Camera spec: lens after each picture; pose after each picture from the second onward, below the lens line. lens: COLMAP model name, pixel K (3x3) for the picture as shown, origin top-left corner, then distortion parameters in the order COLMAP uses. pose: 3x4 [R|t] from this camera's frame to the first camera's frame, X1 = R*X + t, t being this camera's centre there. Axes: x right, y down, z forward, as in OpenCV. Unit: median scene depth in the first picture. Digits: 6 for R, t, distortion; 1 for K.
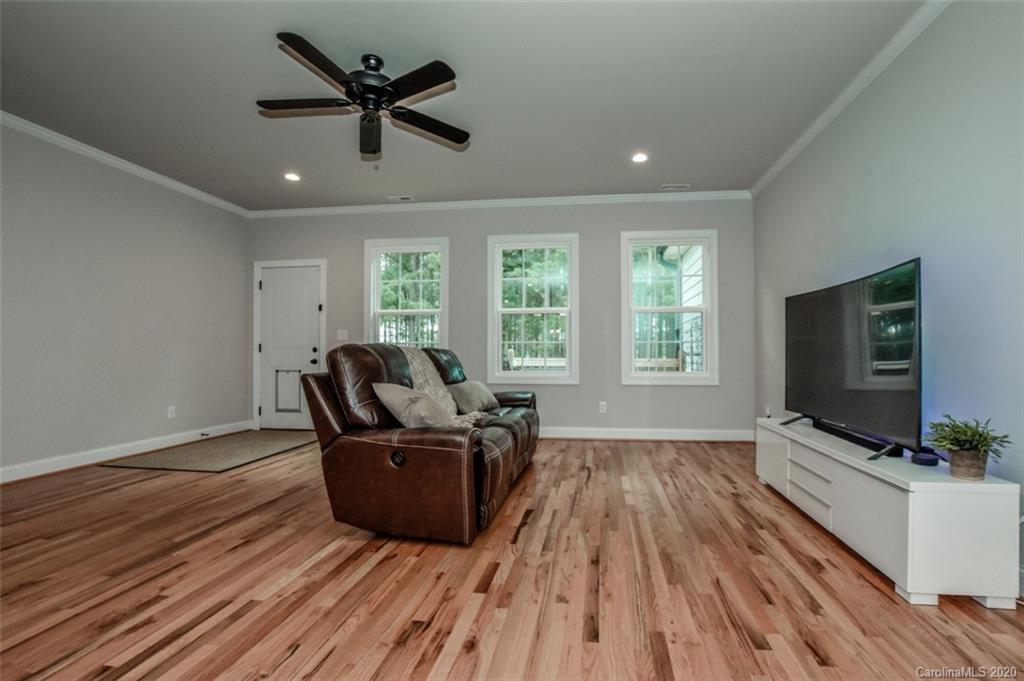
lens RADIAL K [[469.4, 0, 528.2], [0, 469.4, 345.4], [0, 0, 1]] dist [-0.025818, 0.004566]
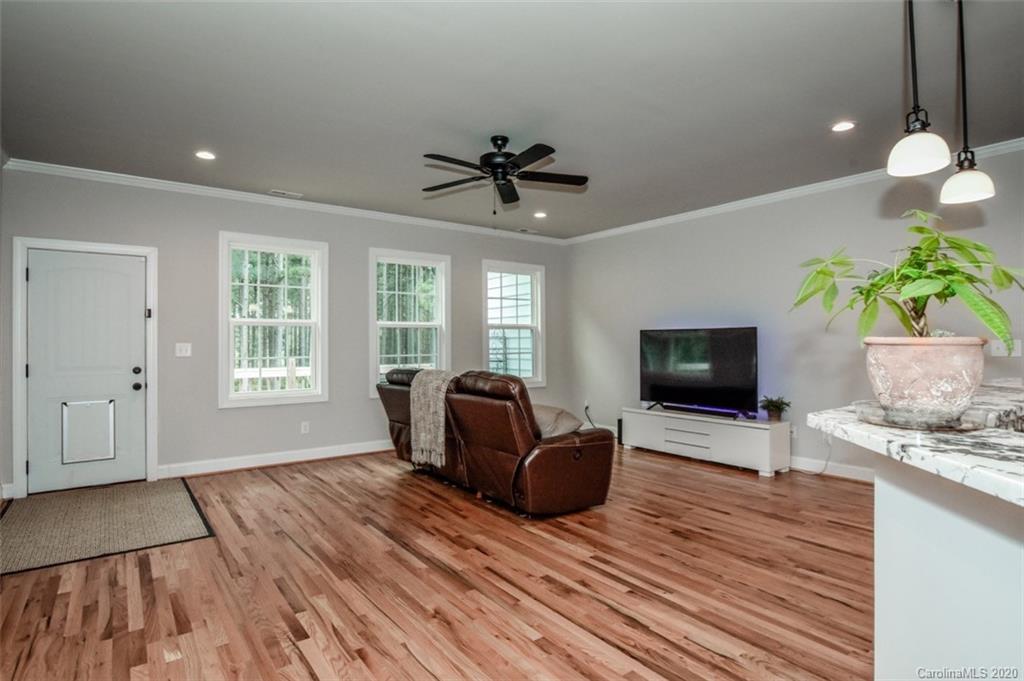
lens RADIAL K [[545.9, 0, 511.1], [0, 545.9, 341.4], [0, 0, 1]] dist [-0.022925, -0.004107]
pose [[0.704705, -0.003102, 0.709494, -1.600540], [-0.003271, 0.999966, 0.007621, -0.112088], [-0.709493, -0.007691, 0.704670, -0.017174]]
